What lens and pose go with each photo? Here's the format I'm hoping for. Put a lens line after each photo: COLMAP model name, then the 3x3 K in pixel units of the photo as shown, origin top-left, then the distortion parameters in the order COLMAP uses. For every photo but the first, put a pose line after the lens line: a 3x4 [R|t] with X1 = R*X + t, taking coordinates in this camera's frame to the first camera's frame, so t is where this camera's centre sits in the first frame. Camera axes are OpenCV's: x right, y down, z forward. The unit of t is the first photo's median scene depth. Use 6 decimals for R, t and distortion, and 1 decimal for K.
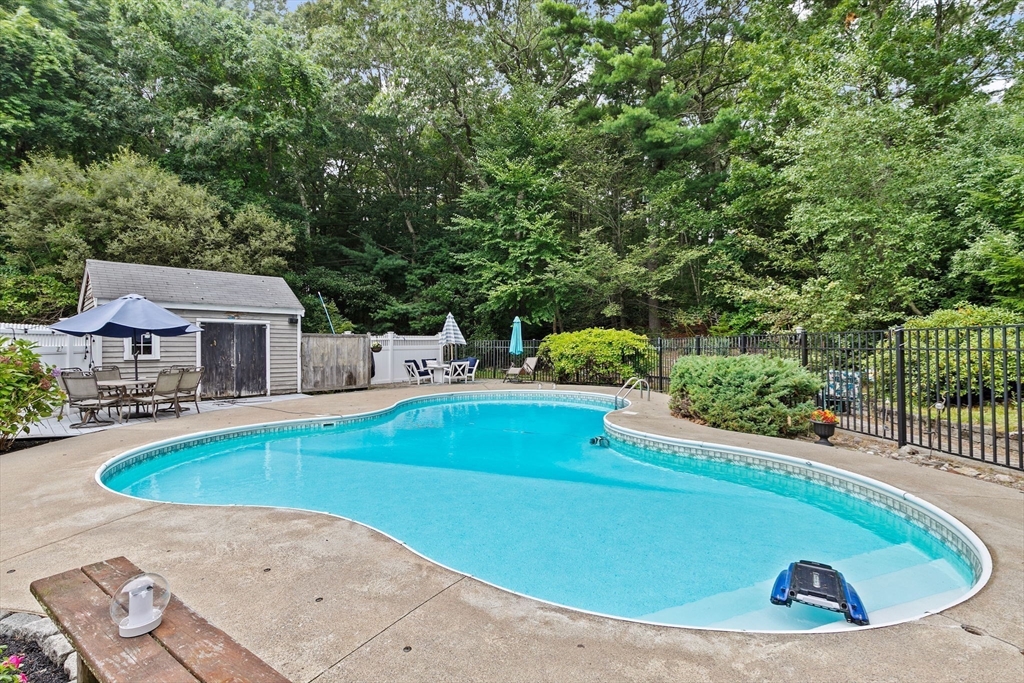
lens RADIAL K [[460.7, 0, 510.8], [0, 460.7, 337.8], [0, 0, 1]] dist [0.010044, -0.000207]
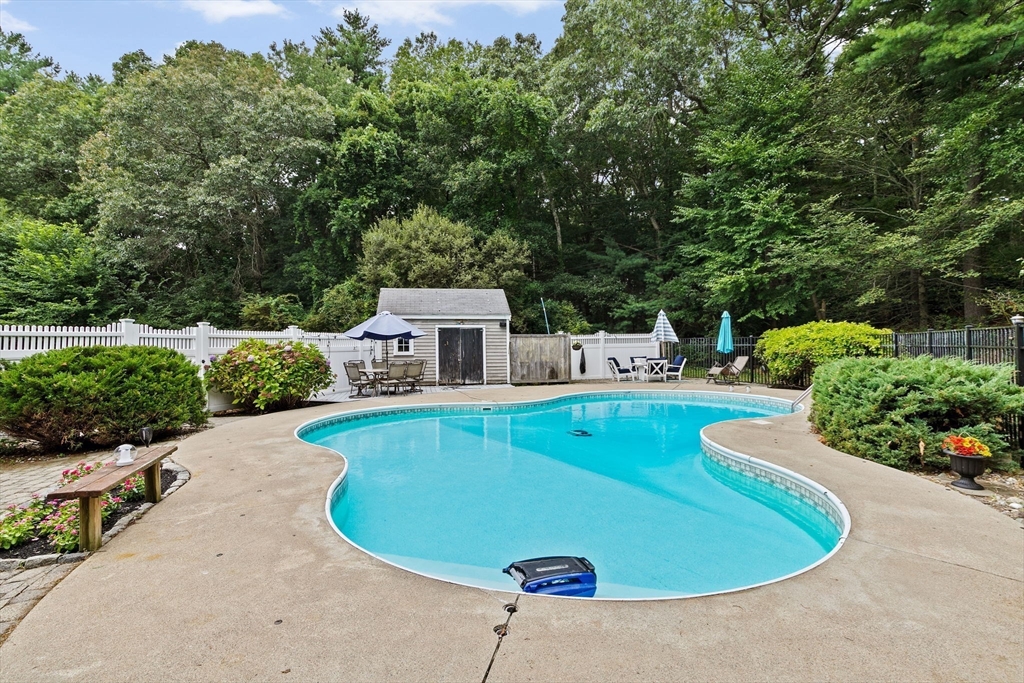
lens RADIAL K [[458.4, 0, 509.3], [0, 458.4, 339.7], [0, 0, 1]] dist [0.005586, -0.000333]
pose [[0.820143, -0.009986, -0.572071, 0.189539], [0.016565, 0.999843, 0.006295, -0.002749], [0.571919, -0.014639, 0.820180, 0.012174]]
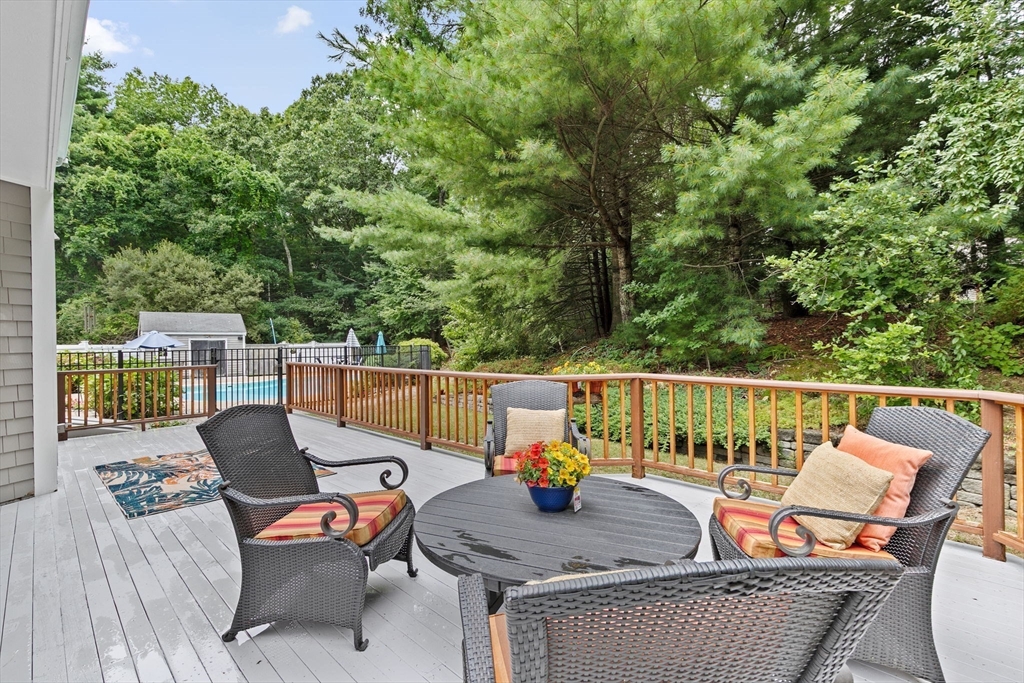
lens RADIAL K [[458.4, 0, 509.3], [0, 458.4, 339.7], [0, 0, 1]] dist [0.005586, -0.000333]
pose [[0.995595, -0.013030, -0.092848, 0.684087], [0.014030, 0.999850, 0.010133, -0.026955], [0.092702, -0.011392, 0.995629, -0.675054]]
